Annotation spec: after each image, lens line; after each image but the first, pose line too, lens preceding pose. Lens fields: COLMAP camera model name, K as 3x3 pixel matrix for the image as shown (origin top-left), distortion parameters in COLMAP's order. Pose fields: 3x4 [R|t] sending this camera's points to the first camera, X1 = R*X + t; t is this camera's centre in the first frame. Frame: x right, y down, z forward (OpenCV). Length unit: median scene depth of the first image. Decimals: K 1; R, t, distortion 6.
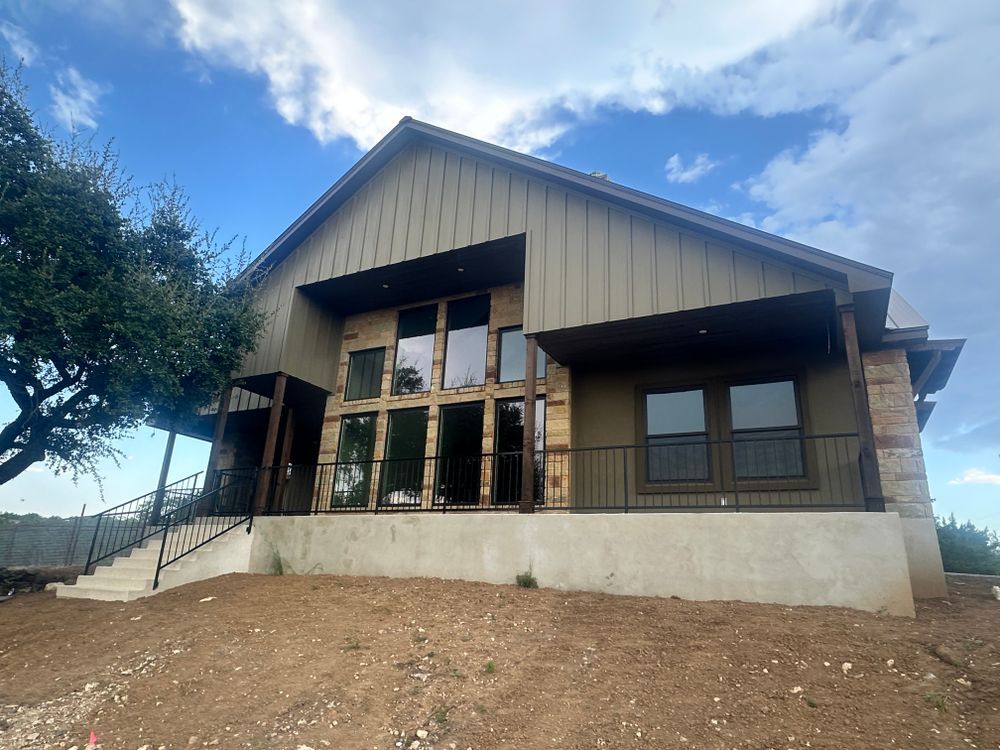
lens RADIAL K [[614.1, 0, 500.0], [0, 614.1, 375.0], [0, 0, 1]] dist [-0.002456, -0.000288]
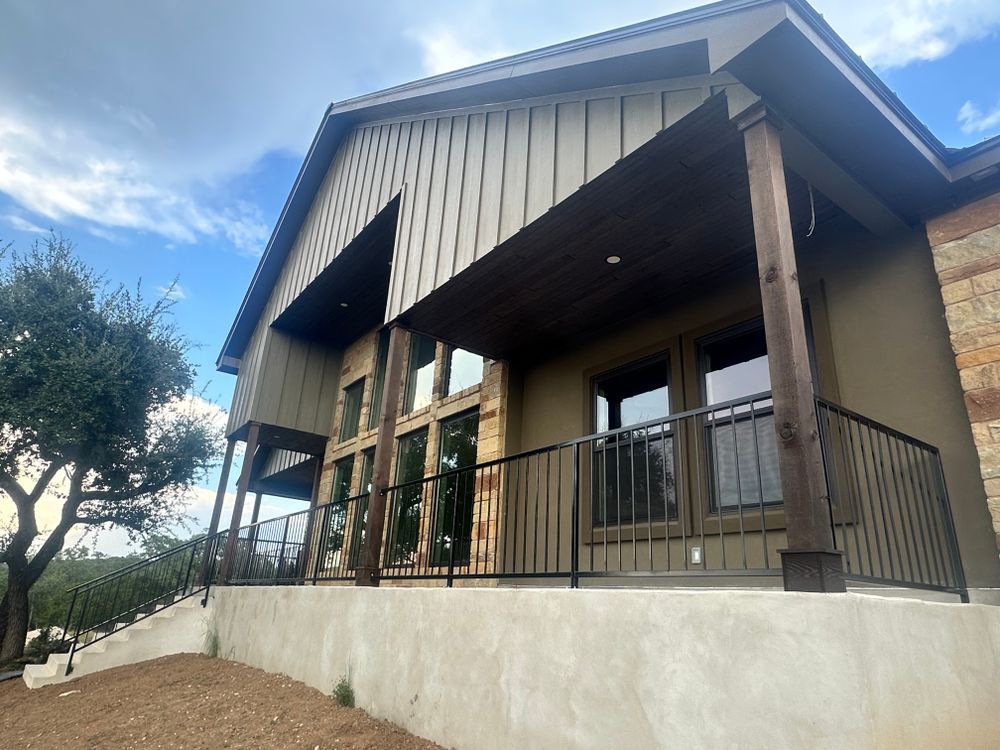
lens RADIAL K [[615.4, 0, 500.6], [0, 615.4, 379.9], [0, 0, 1]] dist [-0.000060, 0.000735]
pose [[0.899093, -0.152856, -0.410203, 0.405531], [0.129322, 0.987978, -0.084704, 0.068636], [0.418220, 0.023108, 0.908052, 0.381270]]
